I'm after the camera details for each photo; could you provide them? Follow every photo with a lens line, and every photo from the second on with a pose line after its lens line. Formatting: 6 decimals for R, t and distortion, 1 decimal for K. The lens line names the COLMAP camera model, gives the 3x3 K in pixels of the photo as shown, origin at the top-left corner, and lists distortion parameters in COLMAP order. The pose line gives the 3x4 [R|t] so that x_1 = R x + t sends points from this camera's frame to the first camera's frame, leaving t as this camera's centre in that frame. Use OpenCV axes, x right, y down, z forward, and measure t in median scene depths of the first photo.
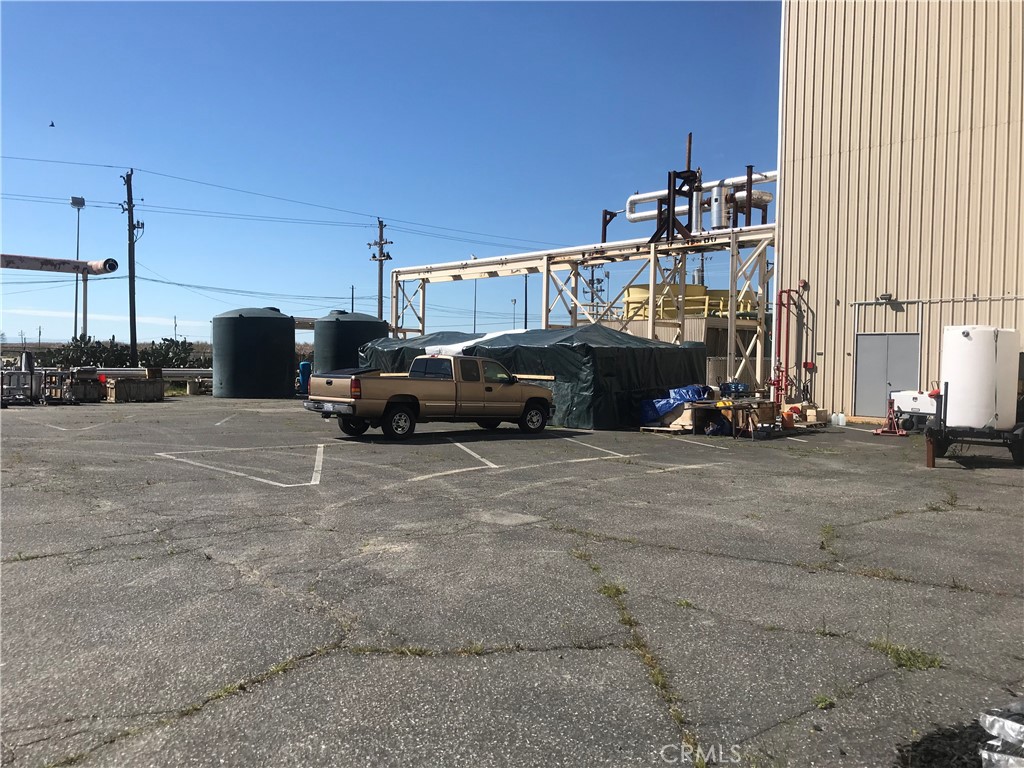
lens RADIAL K [[871.3, 0, 512.0], [0, 871.3, 384.0], [0, 0, 1]] dist [0.009082, 0.001917]
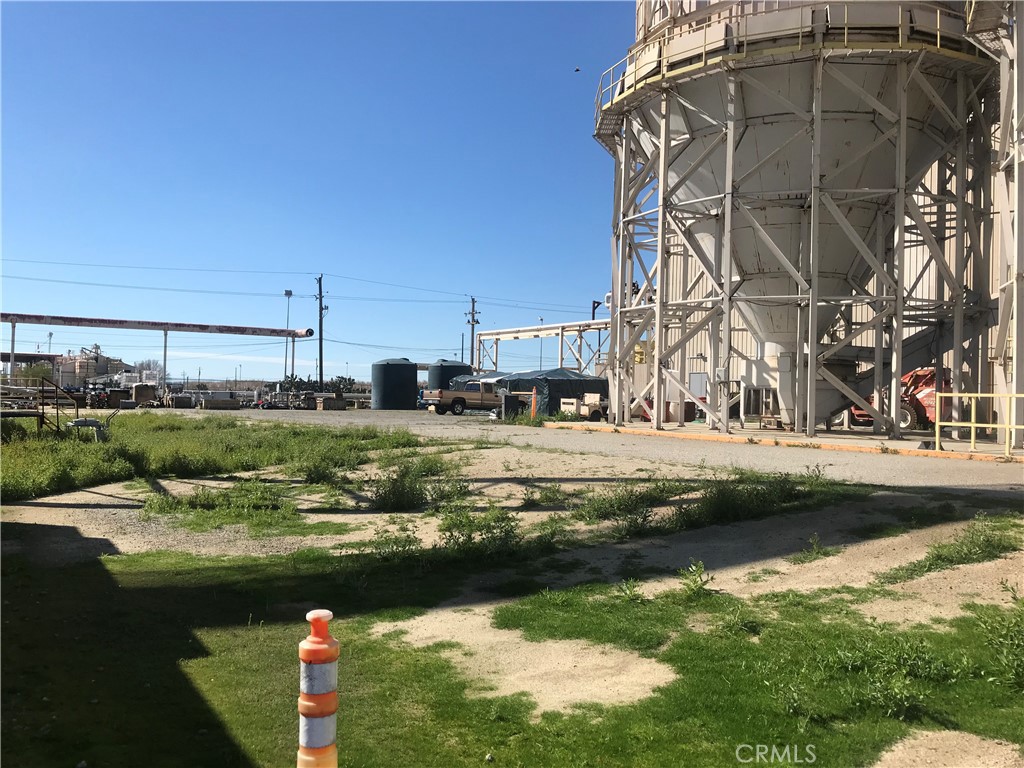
lens RADIAL K [[871.3, 0, 512.0], [0, 871.3, 384.0], [0, 0, 1]] dist [0.009082, 0.001917]
pose [[0.991084, -0.002326, -0.133221, 0.146445], [-0.003481, 0.999054, -0.043338, 0.033223], [0.133196, 0.043415, 0.990138, -0.599740]]
